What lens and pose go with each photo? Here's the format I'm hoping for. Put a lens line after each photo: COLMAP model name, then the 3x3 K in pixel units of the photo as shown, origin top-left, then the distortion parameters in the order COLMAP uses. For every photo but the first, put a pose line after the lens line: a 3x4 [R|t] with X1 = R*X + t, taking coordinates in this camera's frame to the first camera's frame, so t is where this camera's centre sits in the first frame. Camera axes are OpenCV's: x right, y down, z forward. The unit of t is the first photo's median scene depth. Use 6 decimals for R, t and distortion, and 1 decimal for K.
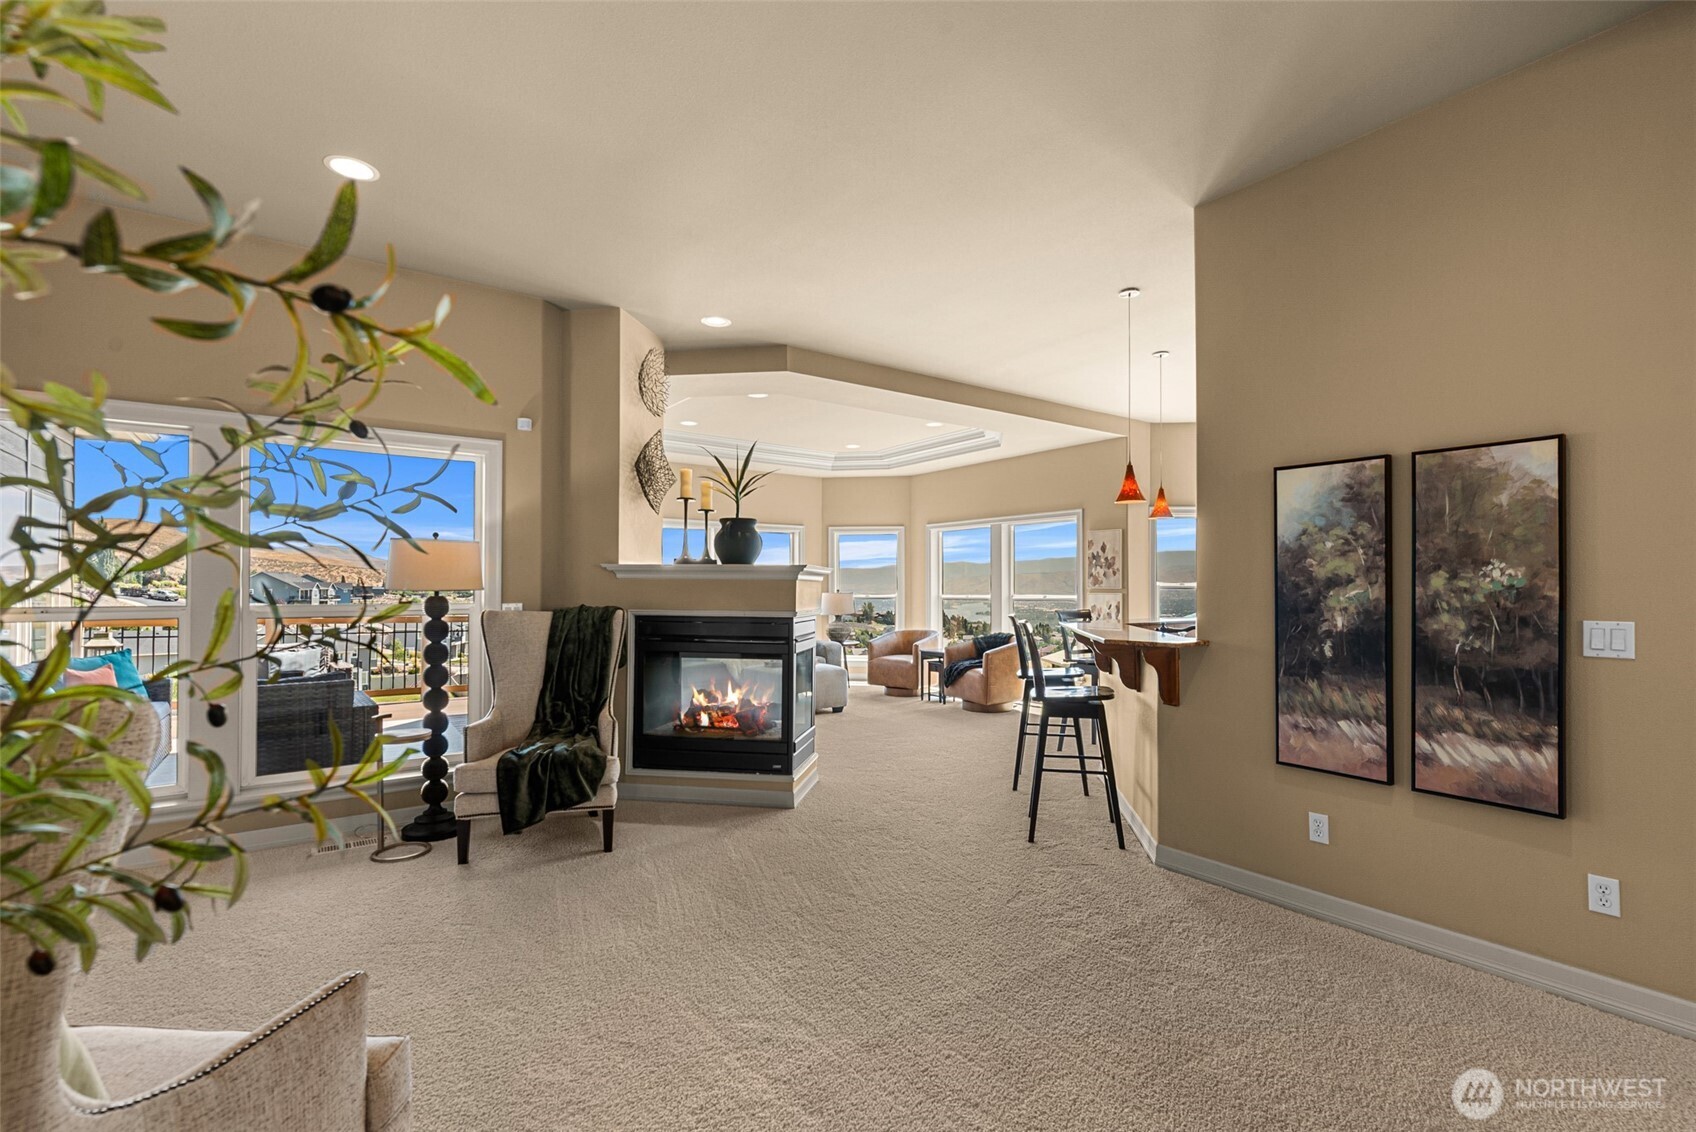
lens RADIAL K [[745.3, 0, 868.3], [0, 745.3, 570.4], [0, 0, 1]] dist [0.001243, 0.001384]
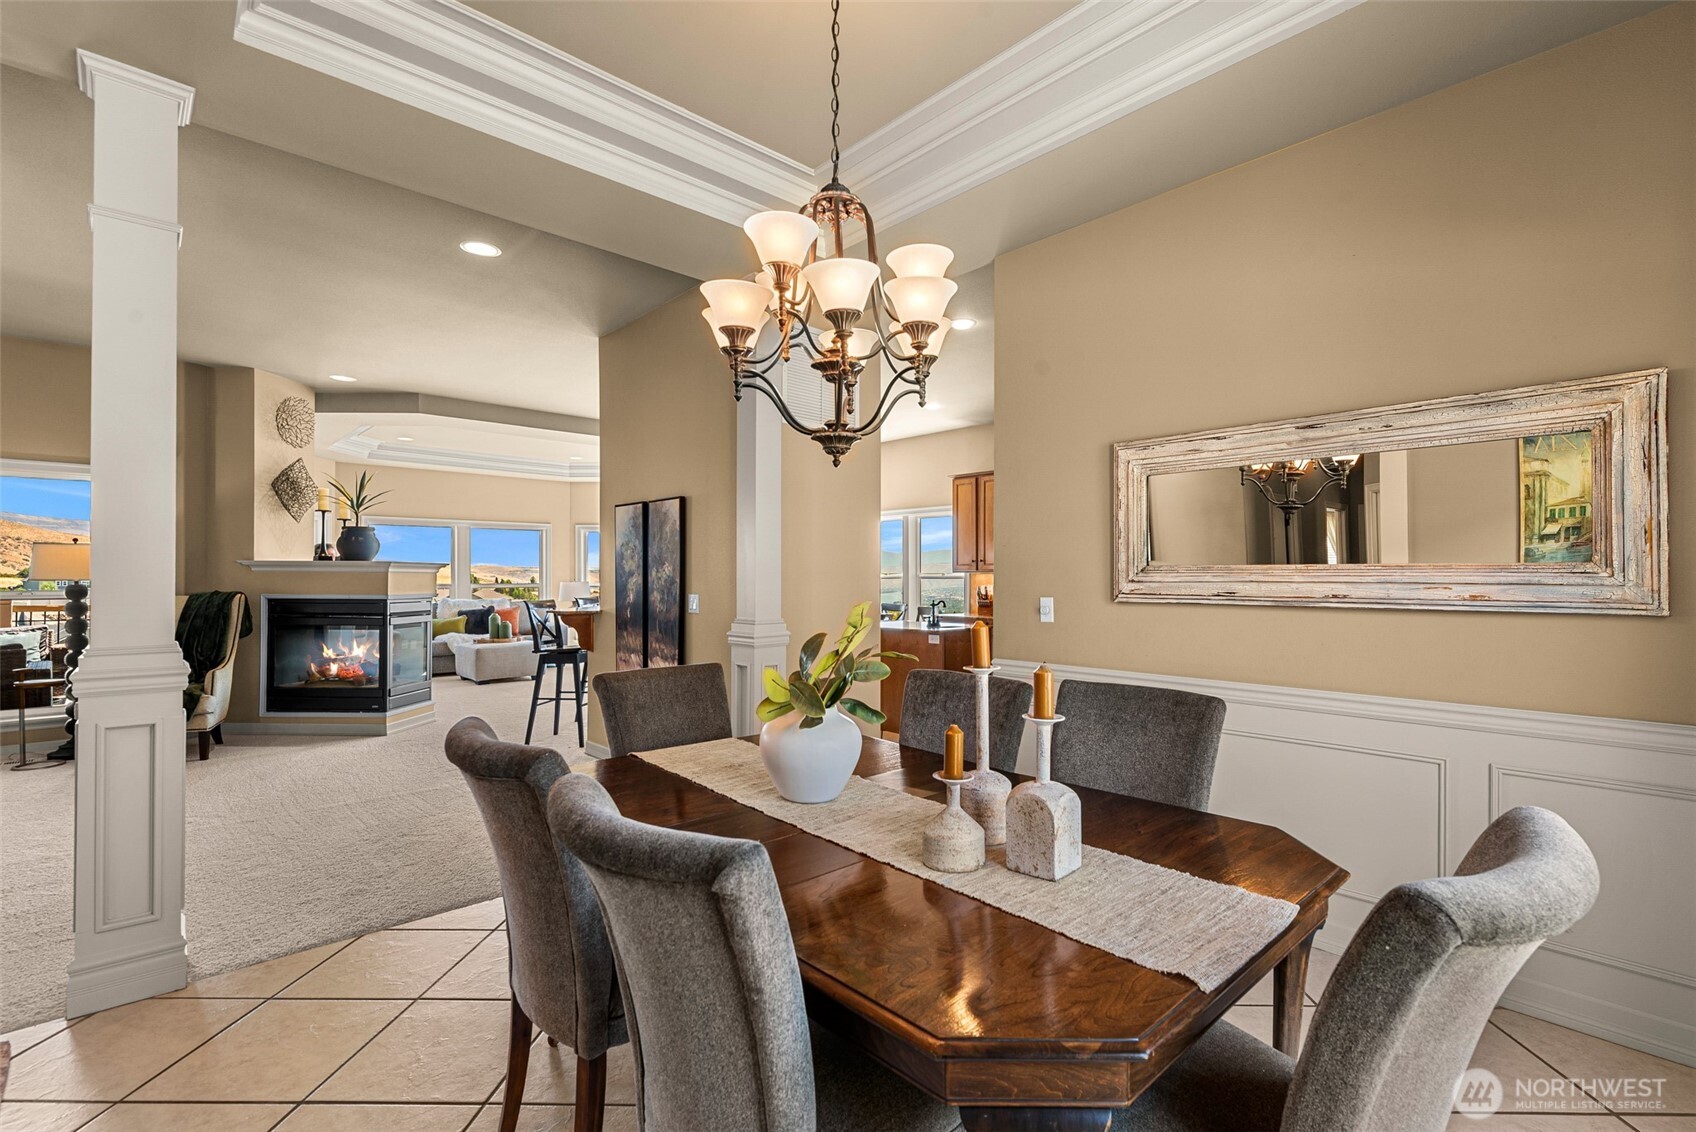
lens RADIAL K [[745.3, 0, 883.8], [0, 745.3, 565.8], [0, 0, 1]] dist [0.001243, 0.001384]
pose [[0.990480, 0.000669, 0.137654, 0.412715], [-0.001792, 0.999966, 0.008032, -0.007535], [-0.137644, -0.008202, 0.990448, -0.331464]]
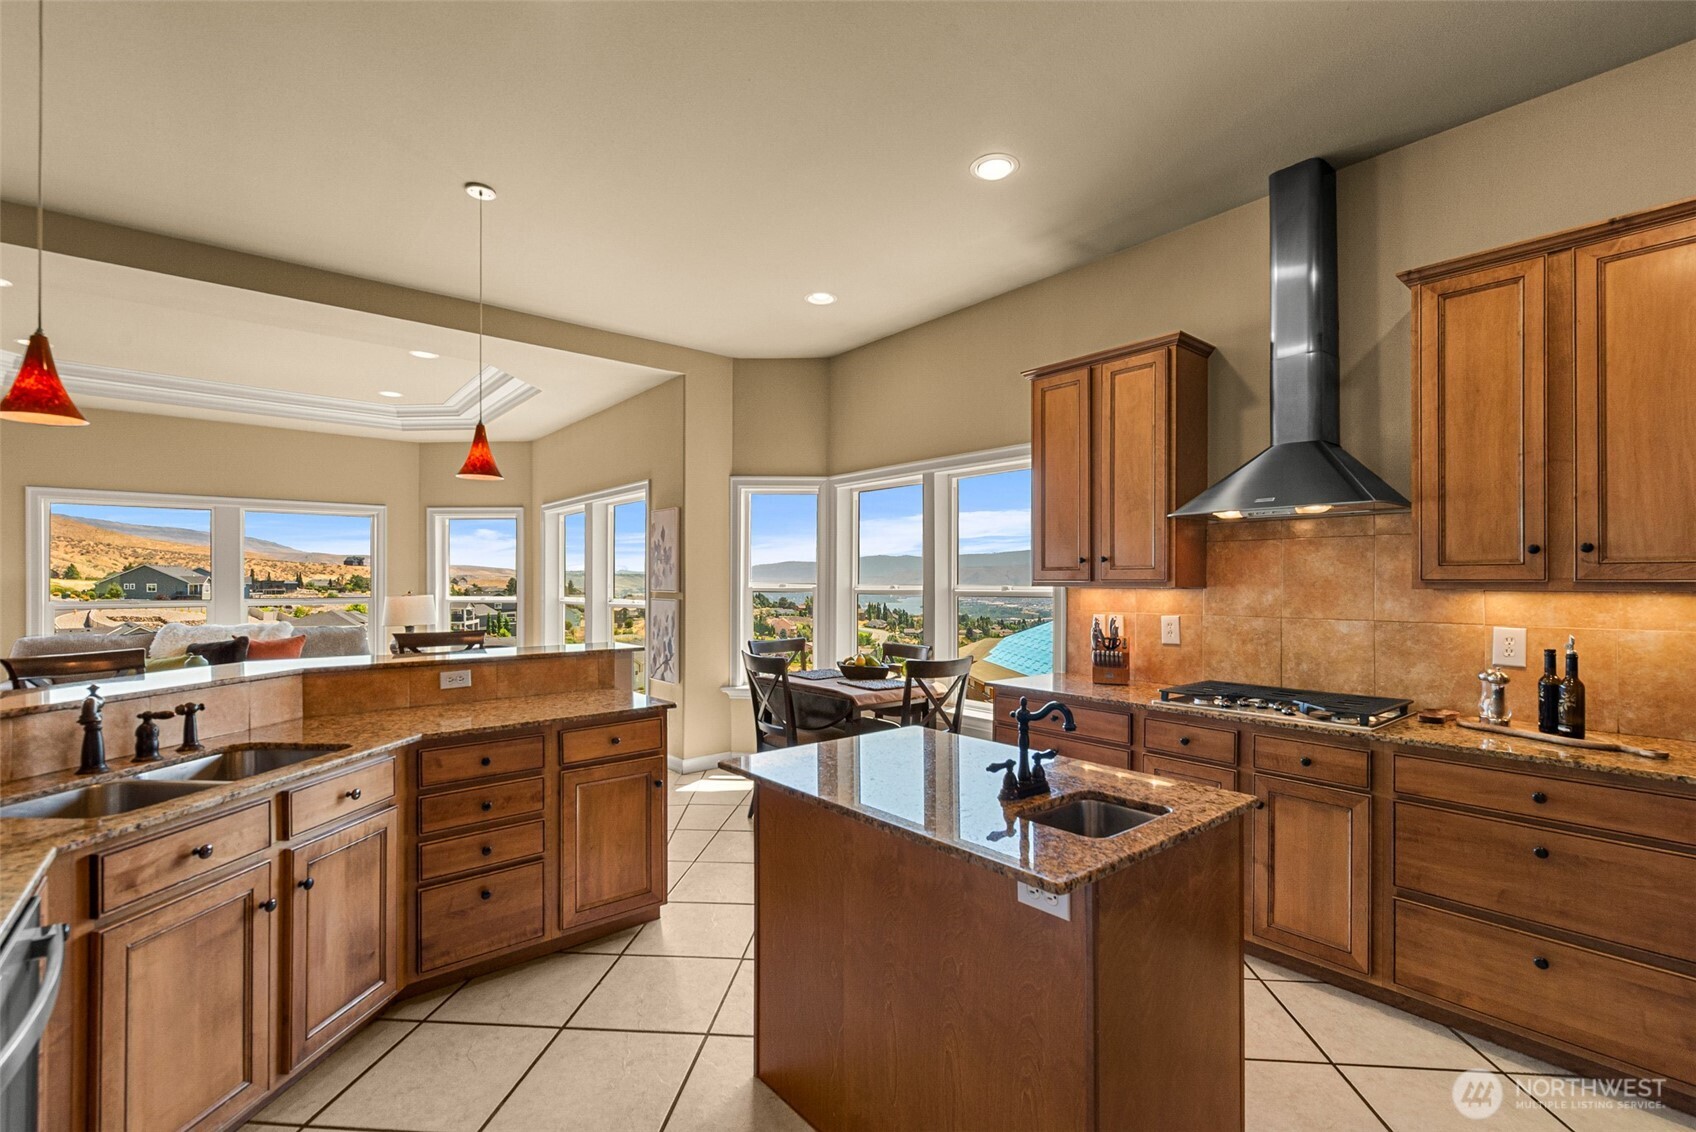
lens RADIAL K [[745.3, 0, 861.2], [0, 745.3, 582.7], [0, 0, 1]] dist [0.001243, 0.001384]
pose [[0.997493, -0.001152, 0.070759, 0.528174], [-0.000604, 0.999693, 0.024786, -0.002176], [-0.070765, -0.024767, 0.997185, 0.323920]]
